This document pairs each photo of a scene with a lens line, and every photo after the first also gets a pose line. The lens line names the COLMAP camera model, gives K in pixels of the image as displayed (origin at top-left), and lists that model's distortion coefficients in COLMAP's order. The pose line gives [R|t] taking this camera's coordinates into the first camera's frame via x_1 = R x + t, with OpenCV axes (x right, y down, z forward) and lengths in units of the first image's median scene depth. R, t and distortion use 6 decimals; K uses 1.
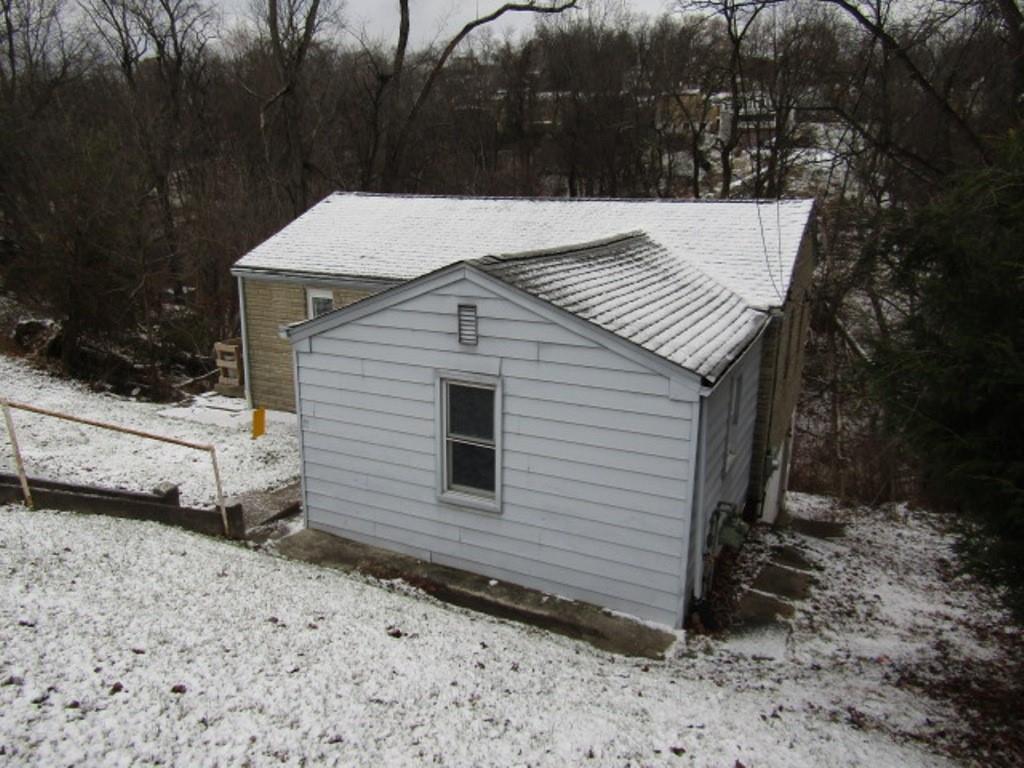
lens RADIAL K [[732.9, 0, 517.8], [0, 732.9, 395.6], [0, 0, 1]] dist [-0.012719, 0.008866]
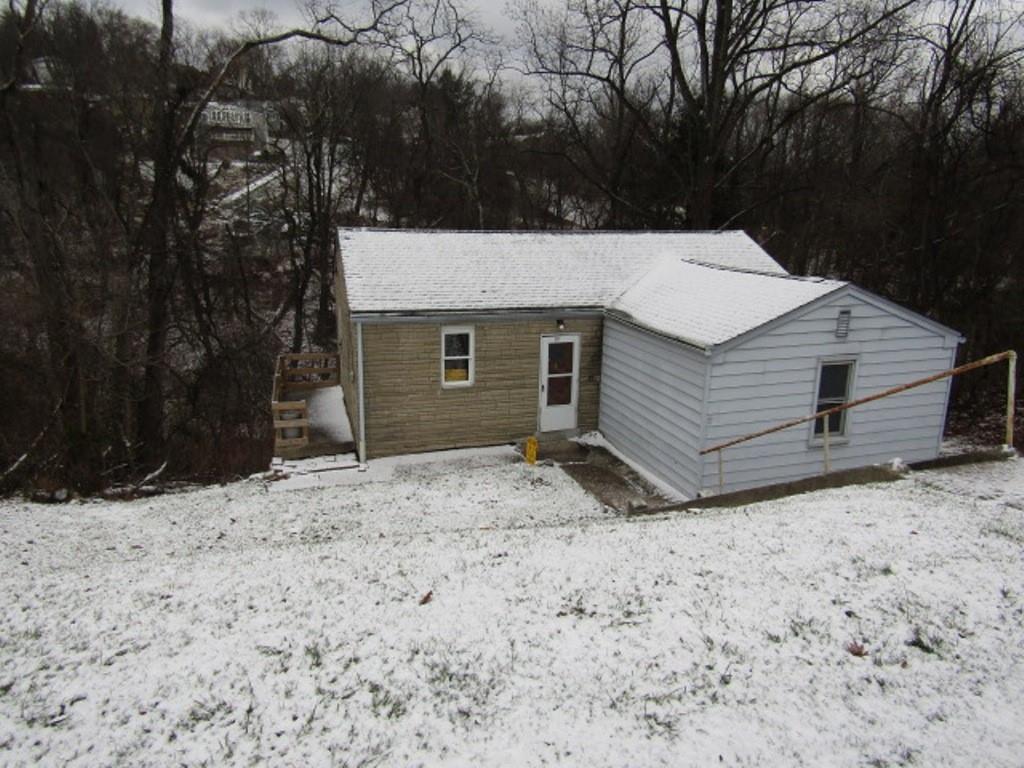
lens RADIAL K [[732.9, 0, 517.8], [0, 732.9, 395.6], [0, 0, 1]] dist [-0.012719, 0.008866]
pose [[0.735146, -0.179788, 0.653633, -1.541100], [0.184343, 0.980875, 0.062467, -0.163854], [-0.652363, 0.074571, 0.754229, 0.283760]]
